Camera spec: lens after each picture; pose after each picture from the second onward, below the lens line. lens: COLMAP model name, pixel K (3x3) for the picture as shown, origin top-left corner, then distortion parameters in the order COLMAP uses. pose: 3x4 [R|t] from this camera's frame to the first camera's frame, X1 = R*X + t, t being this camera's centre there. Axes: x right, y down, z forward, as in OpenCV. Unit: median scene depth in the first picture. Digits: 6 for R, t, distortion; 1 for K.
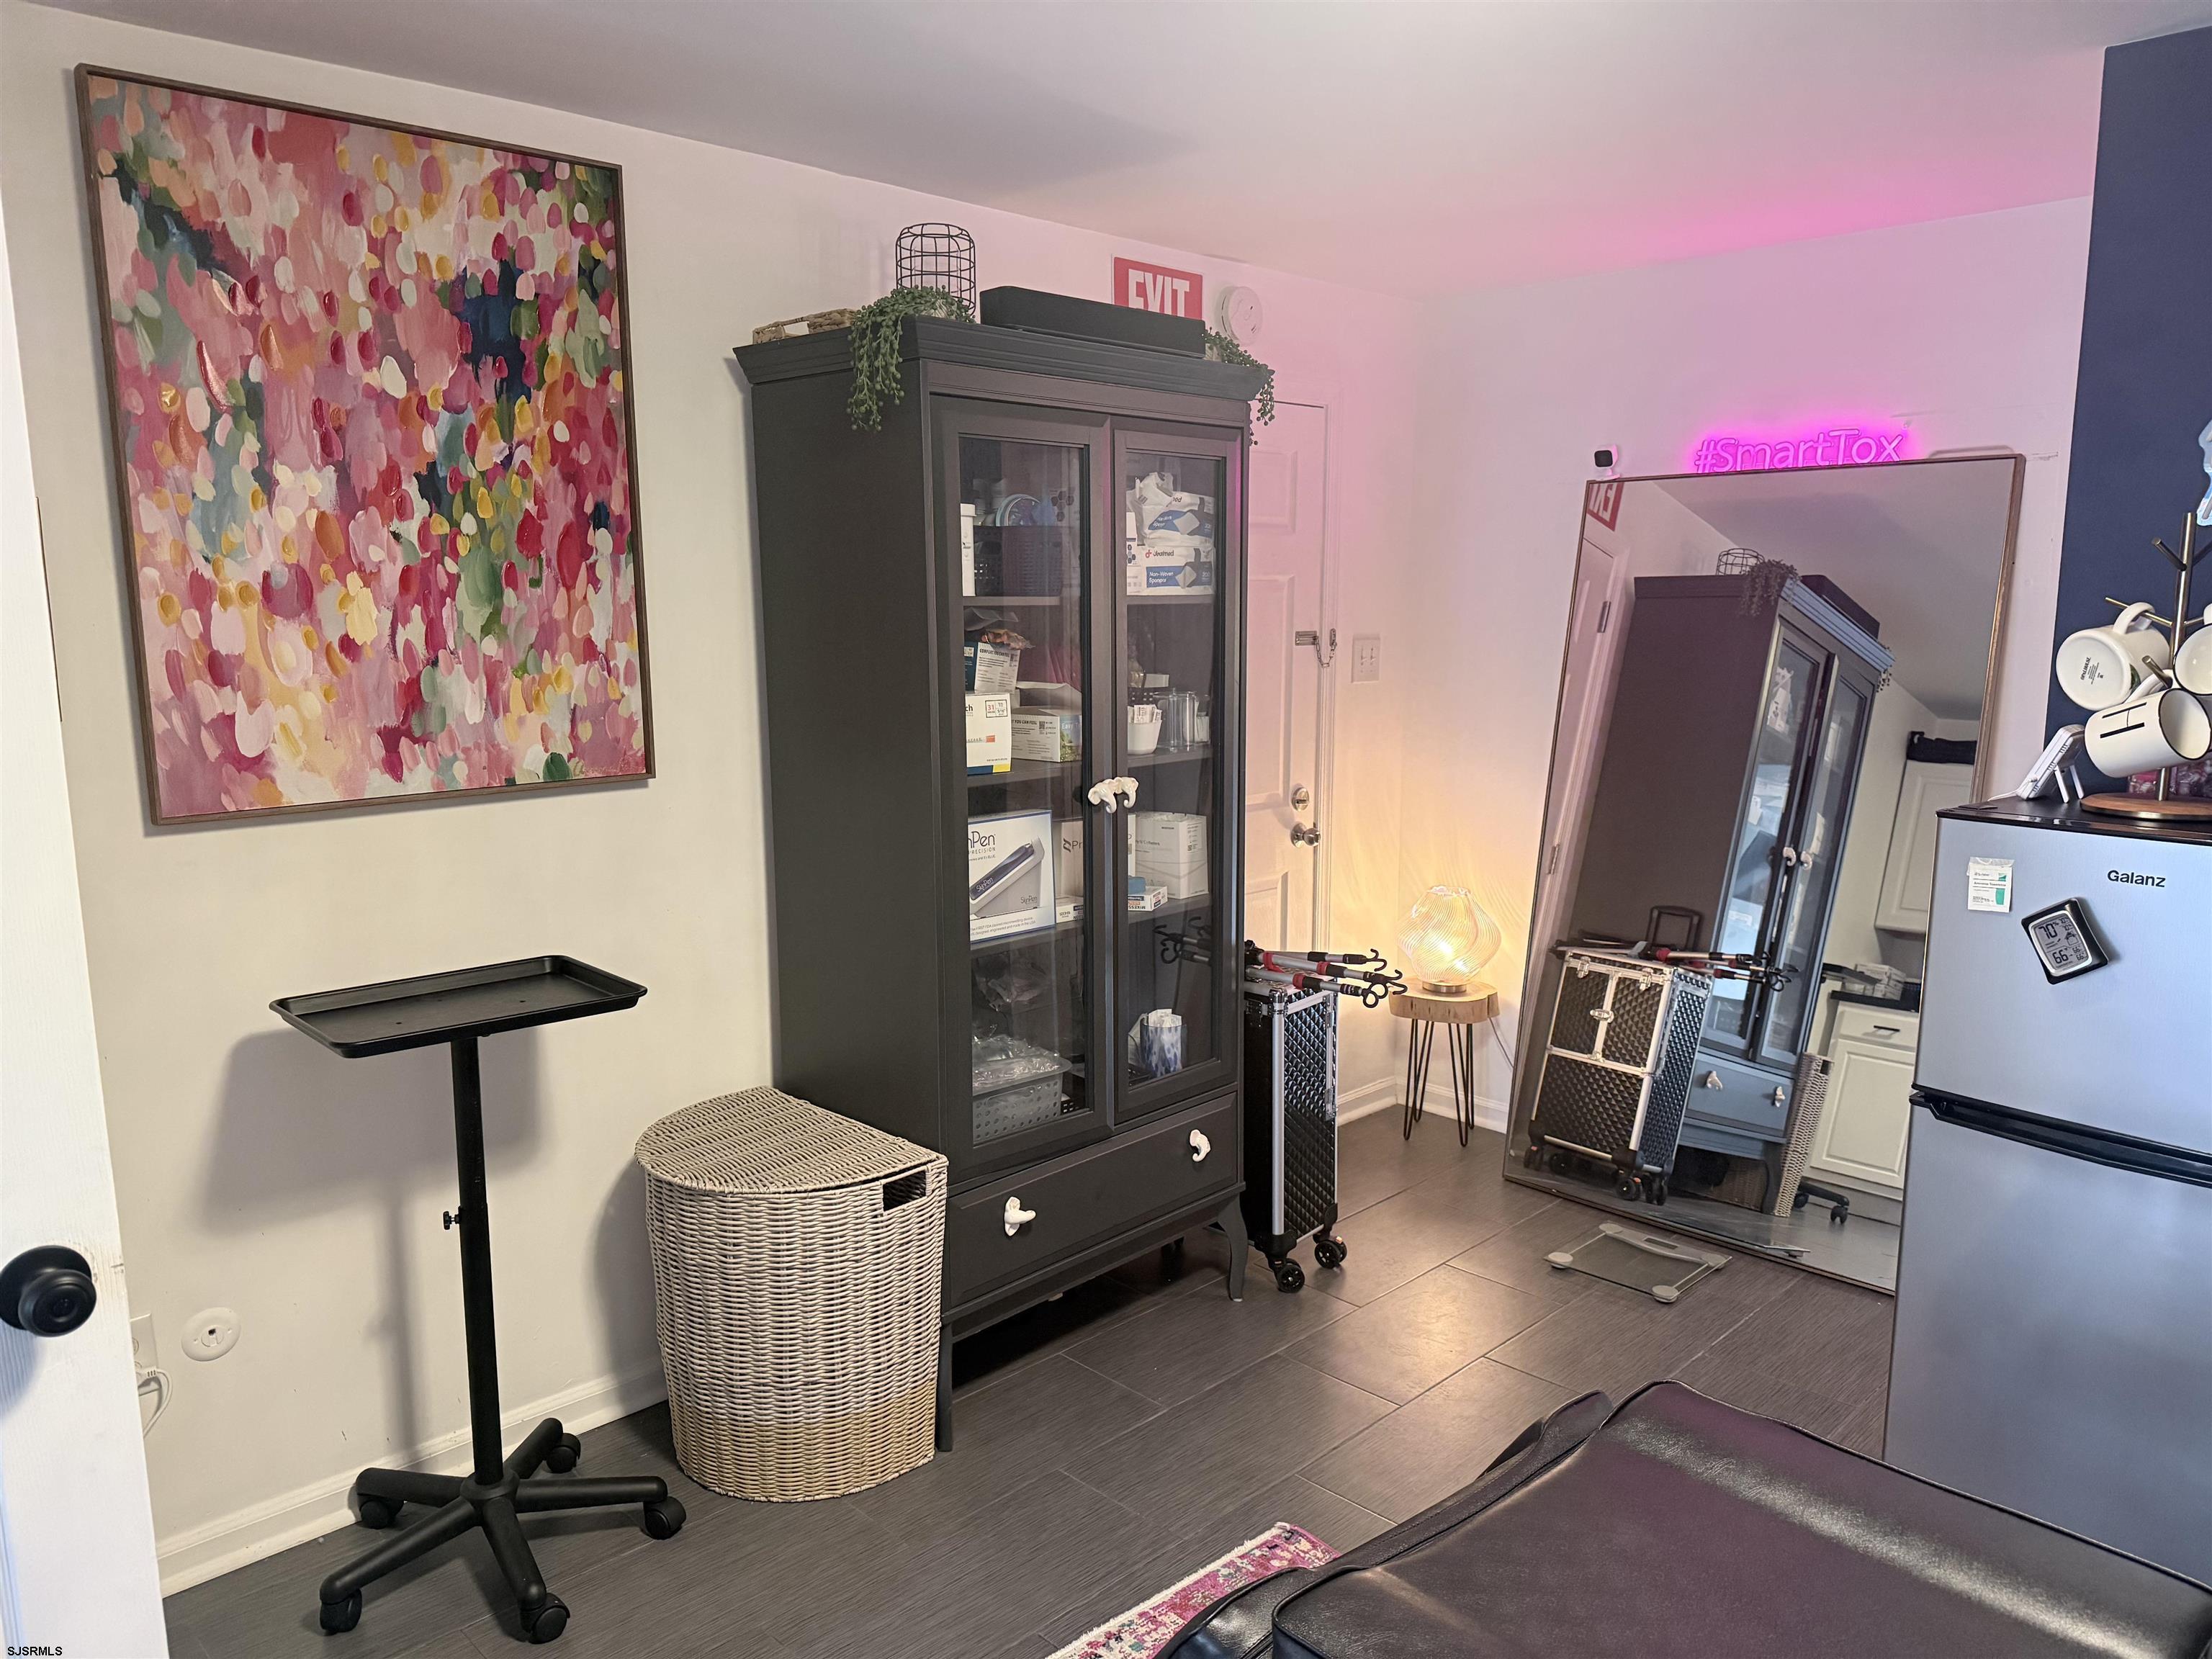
lens RADIAL K [[1563.9, 0, 1079.4], [0, 1563.9, 817.6], [0, 0, 1]] dist [0.029232, -0.029051]
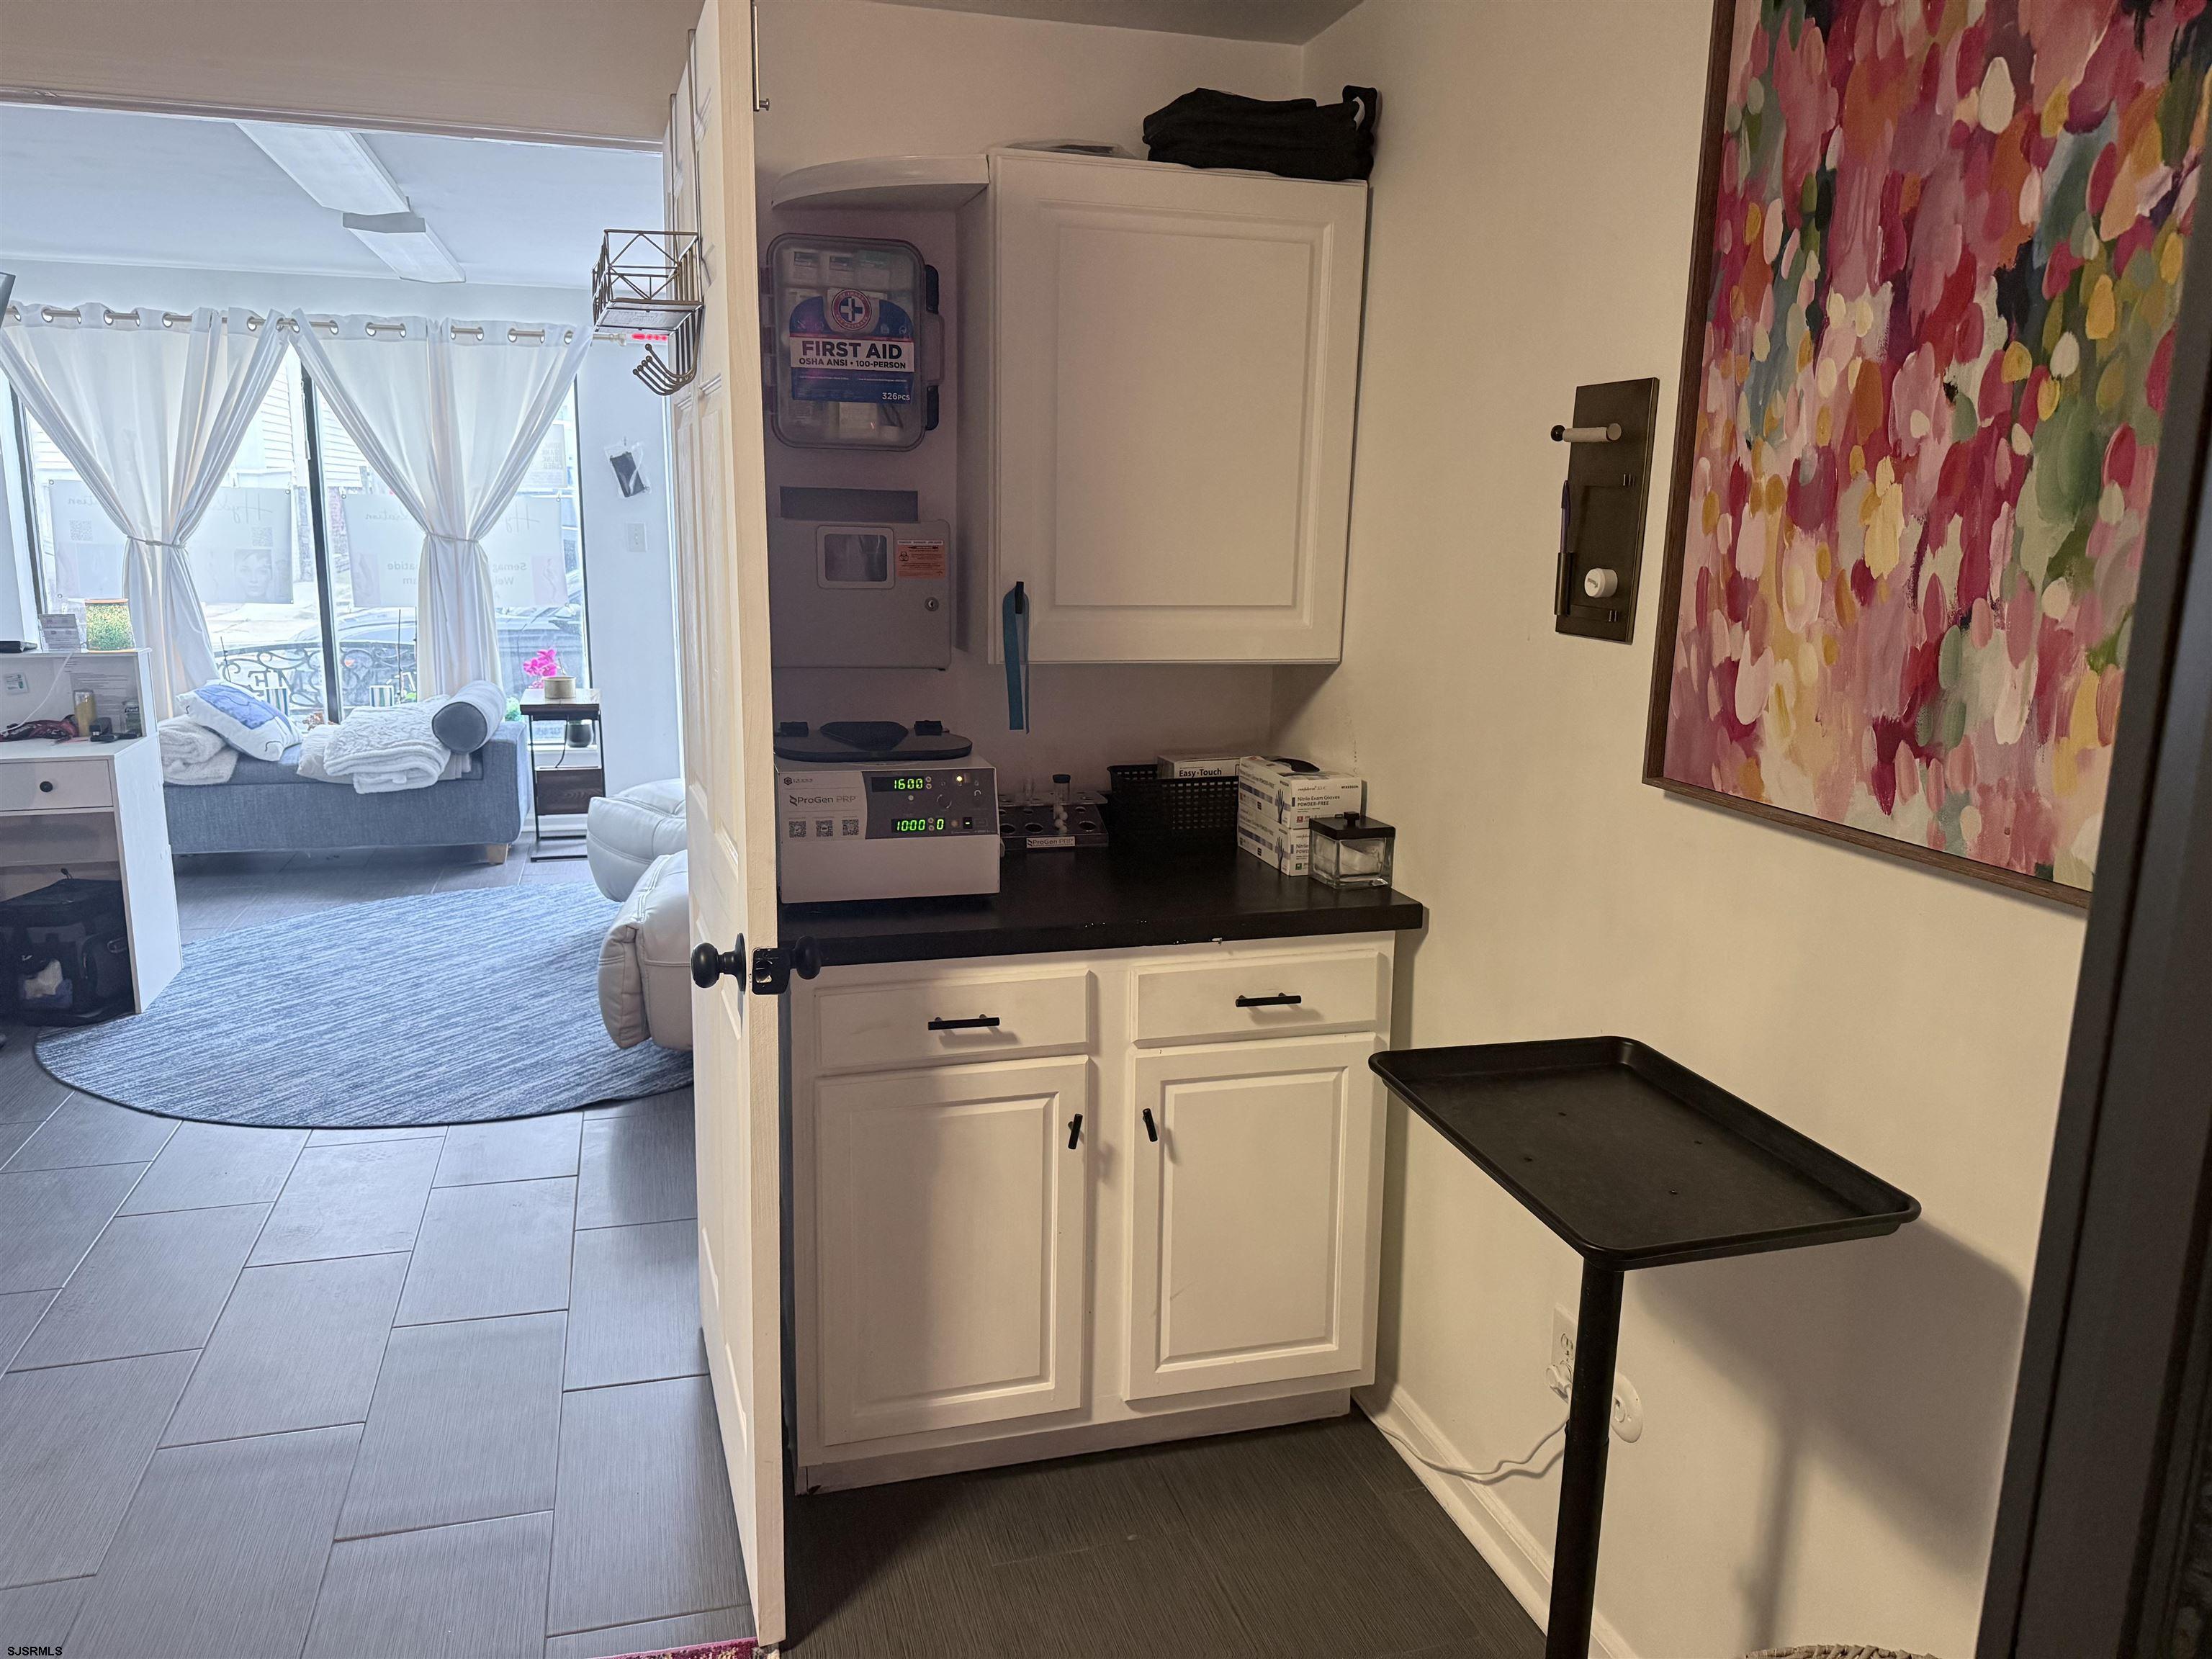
lens RADIAL K [[1563.9, 0, 1079.4], [0, 1563.9, 817.6], [0, 0, 1]] dist [0.029232, -0.029051]
pose [[-0.468180, 0.172264, -0.866679, 0.223308], [-0.143606, 0.952941, 0.266986, -0.134666], [0.871886, 0.249458, -0.421410, 0.972134]]
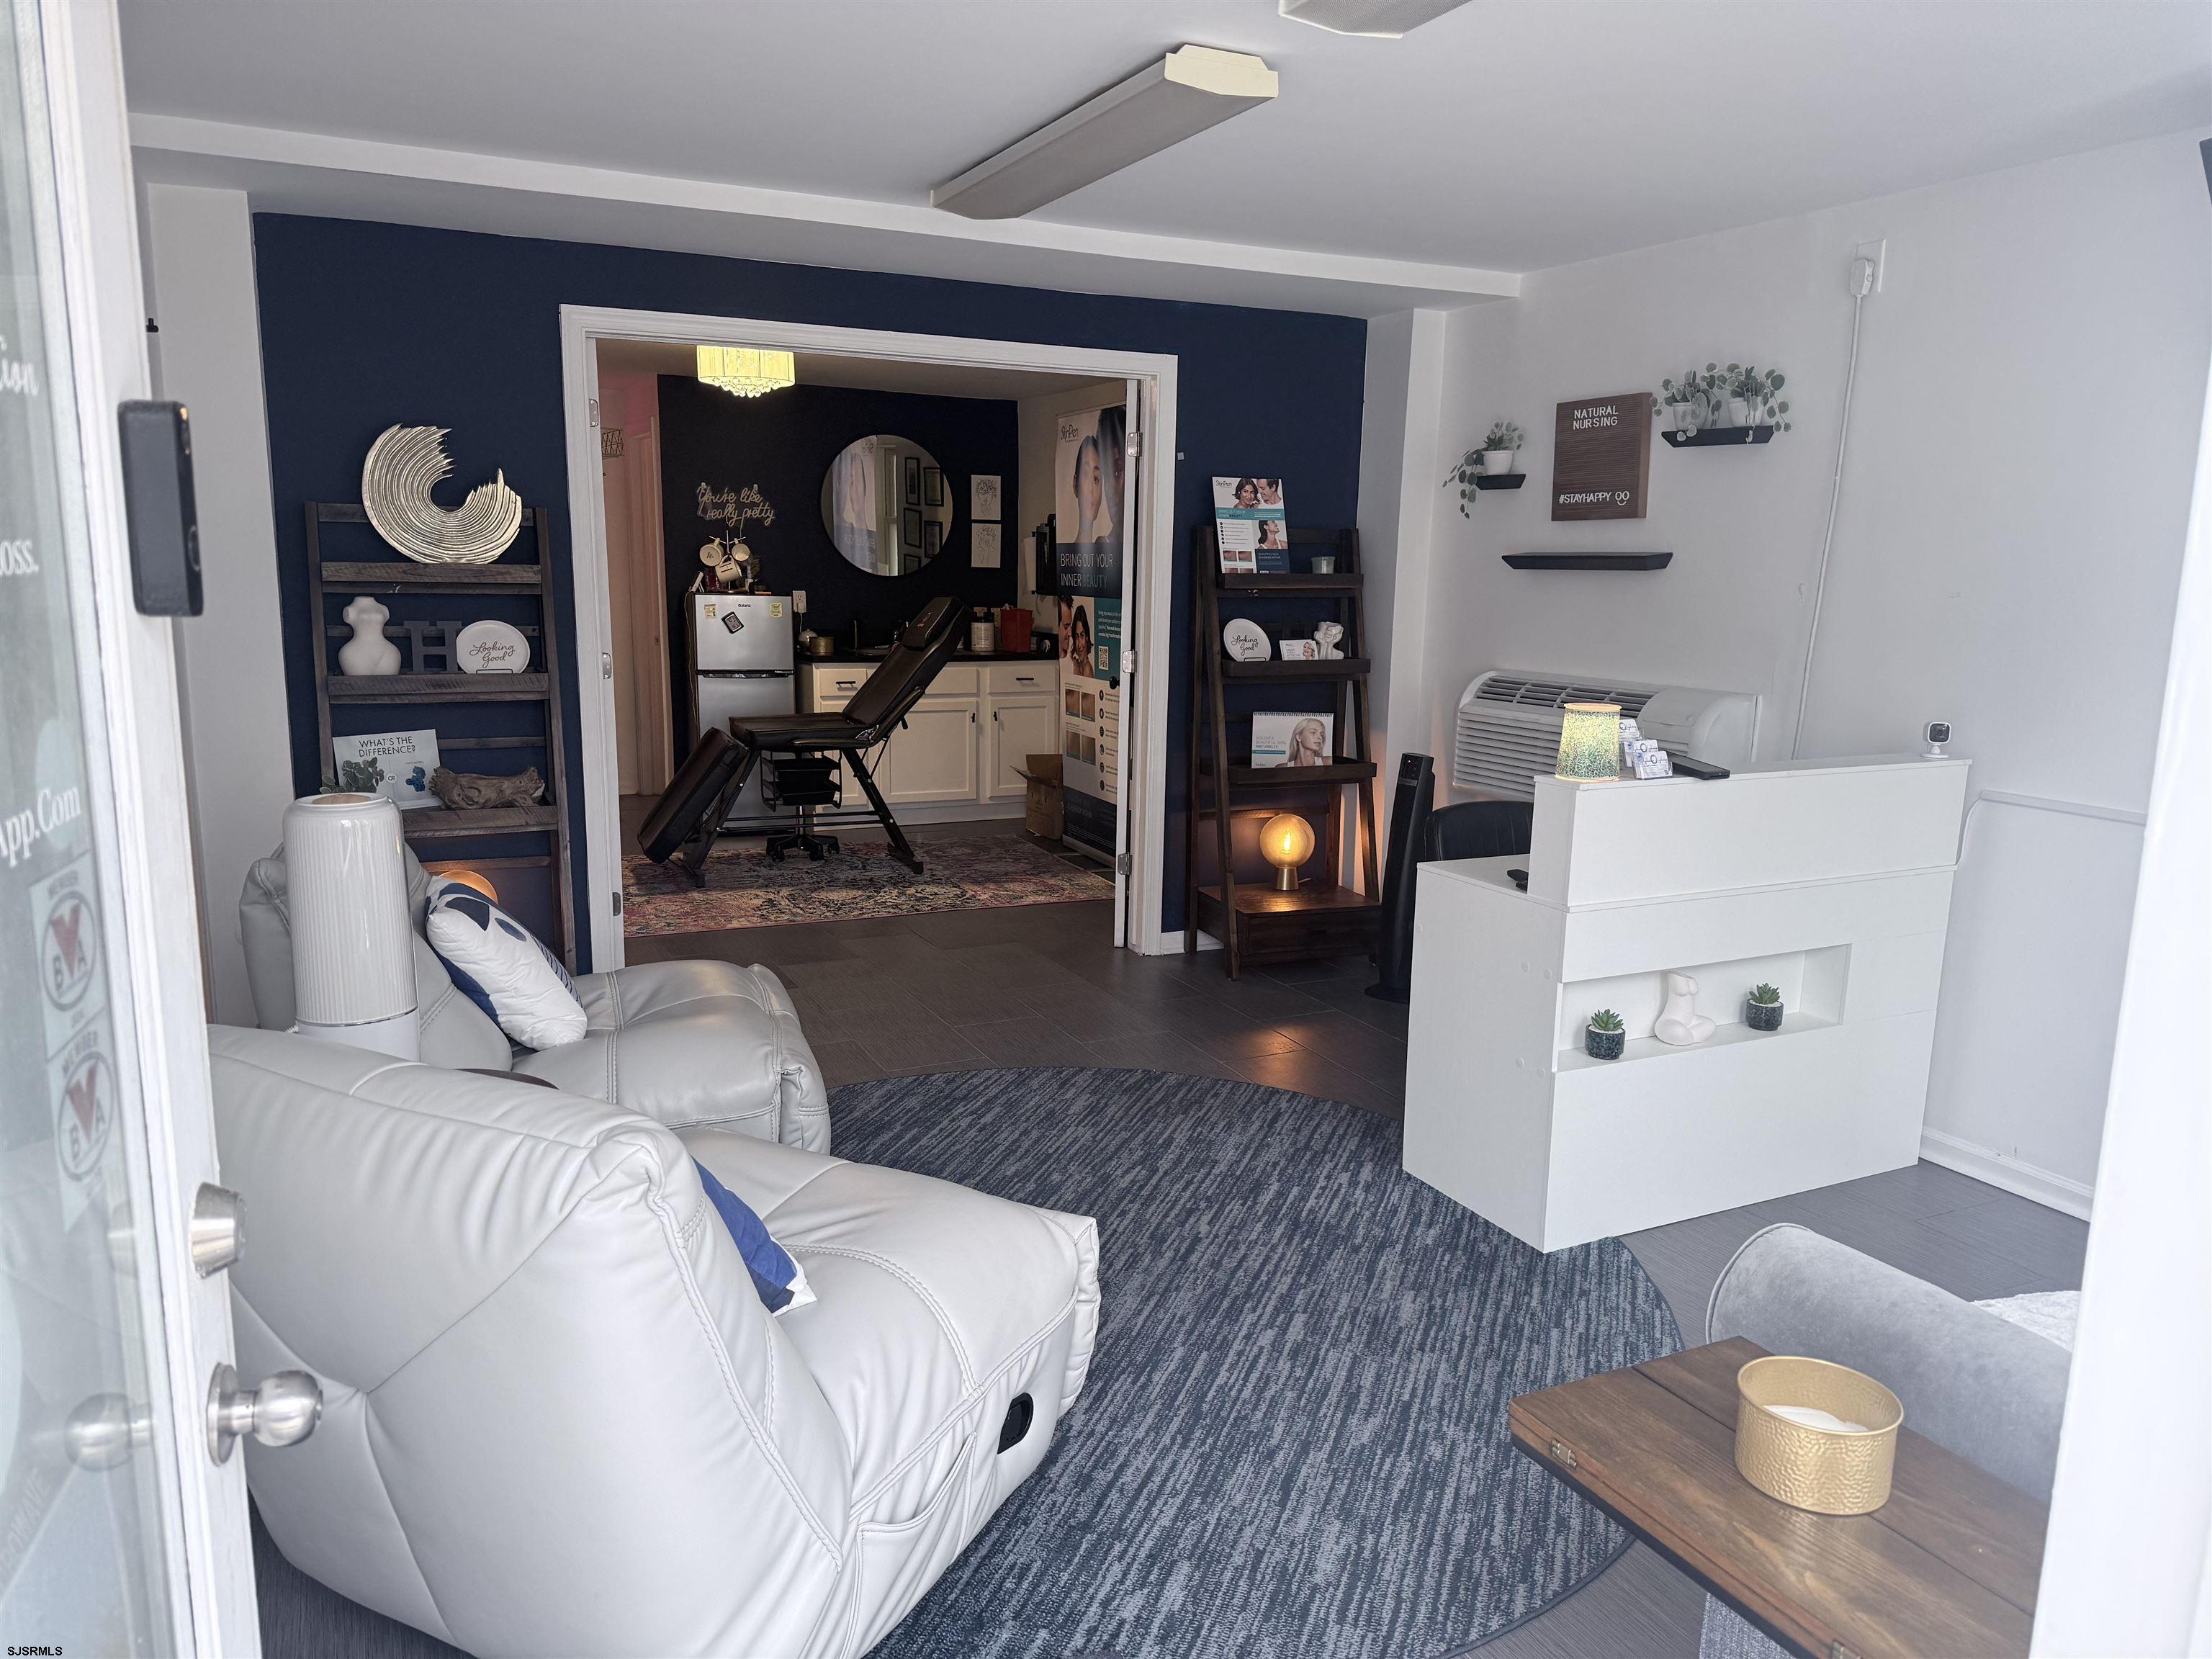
lens RADIAL K [[1536.4, 0, 1106.0], [0, 1536.4, 829.5], [0, 0, 1]] dist [0.193504, -0.381695]
pose [[0.308311, -0.153435, 0.938830, -2.173373], [0.119407, 0.985343, 0.121824, 0.171325], [-0.943762, 0.074544, 0.322113, -0.857294]]
